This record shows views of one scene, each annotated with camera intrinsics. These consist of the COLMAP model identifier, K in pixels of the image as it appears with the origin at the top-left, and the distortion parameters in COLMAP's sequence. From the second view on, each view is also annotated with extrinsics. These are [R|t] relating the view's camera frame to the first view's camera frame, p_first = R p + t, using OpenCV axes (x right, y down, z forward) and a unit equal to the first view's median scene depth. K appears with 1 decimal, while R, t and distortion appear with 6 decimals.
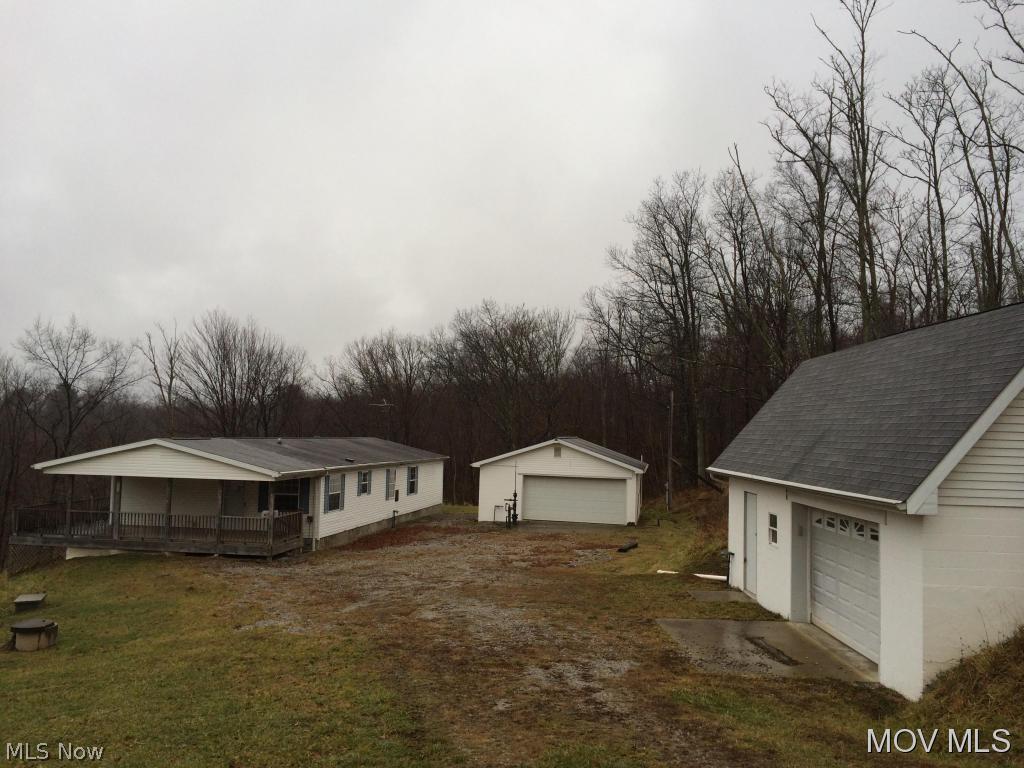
lens RADIAL K [[874.4, 0, 512.0], [0, 874.4, 384.0], [0, 0, 1]] dist [0.063956, 0.001824]
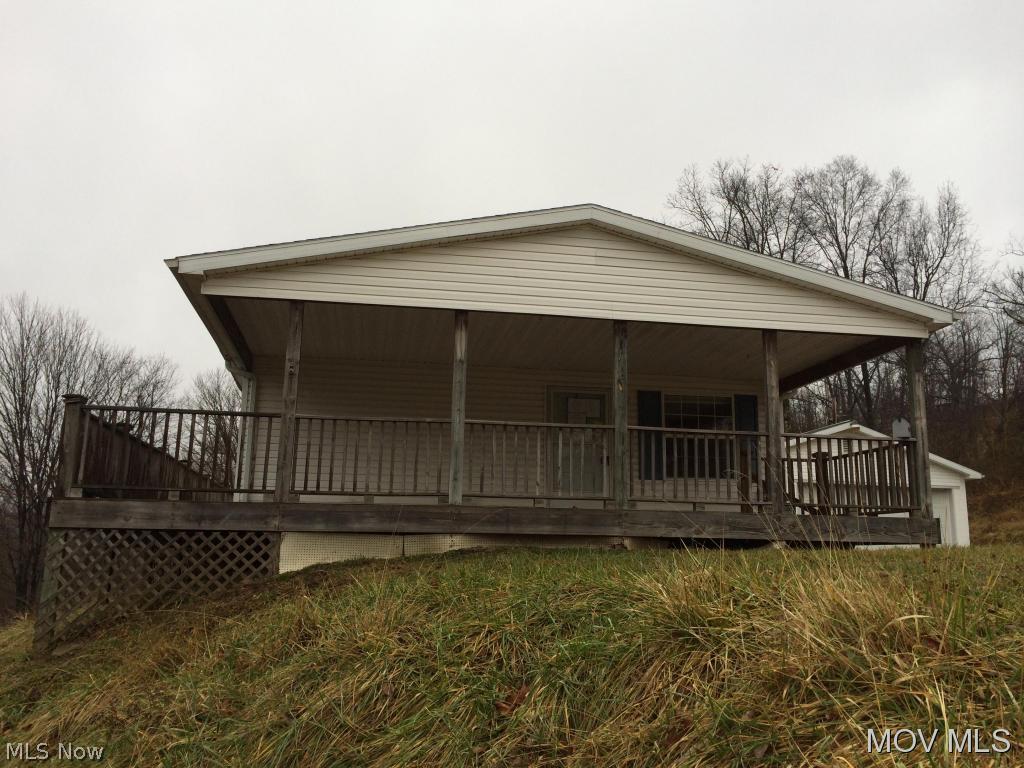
lens RADIAL K [[874.4, 0, 512.0], [0, 874.4, 384.0], [0, 0, 1]] dist [0.063956, 0.001824]
pose [[0.936686, 0.058647, 0.345224, -0.526448], [-0.008450, 0.989374, -0.145150, 0.174085], [-0.350068, 0.133043, 0.927228, 0.681068]]
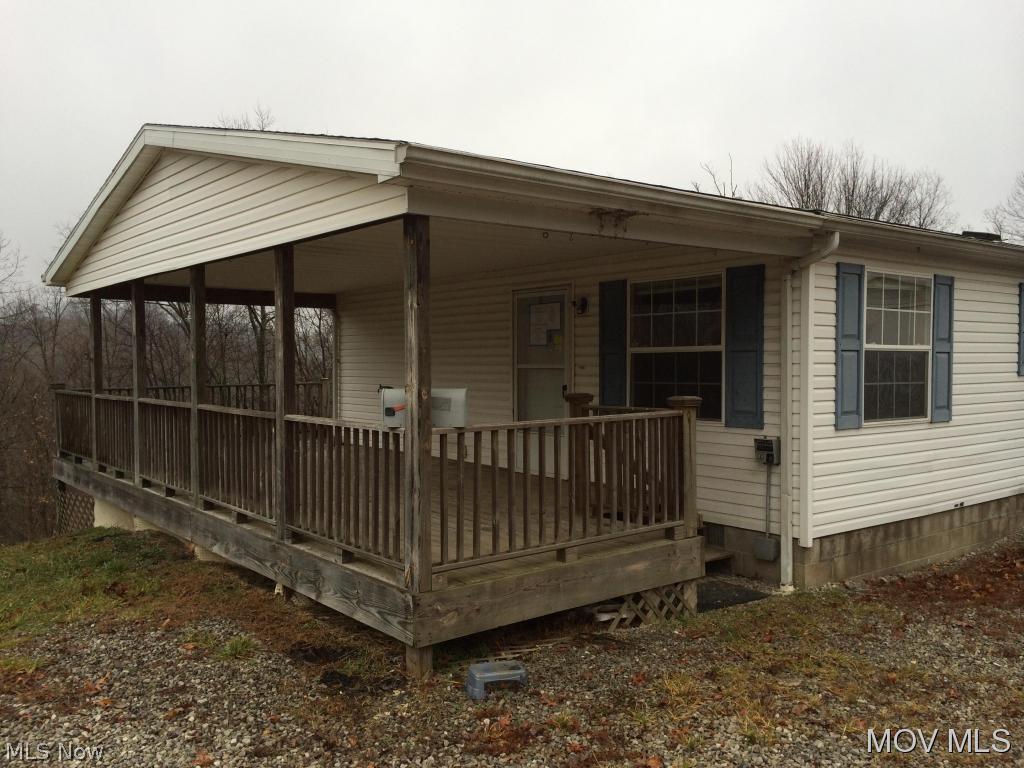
lens RADIAL K [[874.4, 0, 512.0], [0, 874.4, 384.0], [0, 0, 1]] dist [0.063956, 0.001824]
pose [[0.749292, -0.008456, -0.662186, -0.135890], [0.057532, 0.996969, 0.052369, 0.127922], [0.659736, -0.077336, 0.747507, 0.836258]]
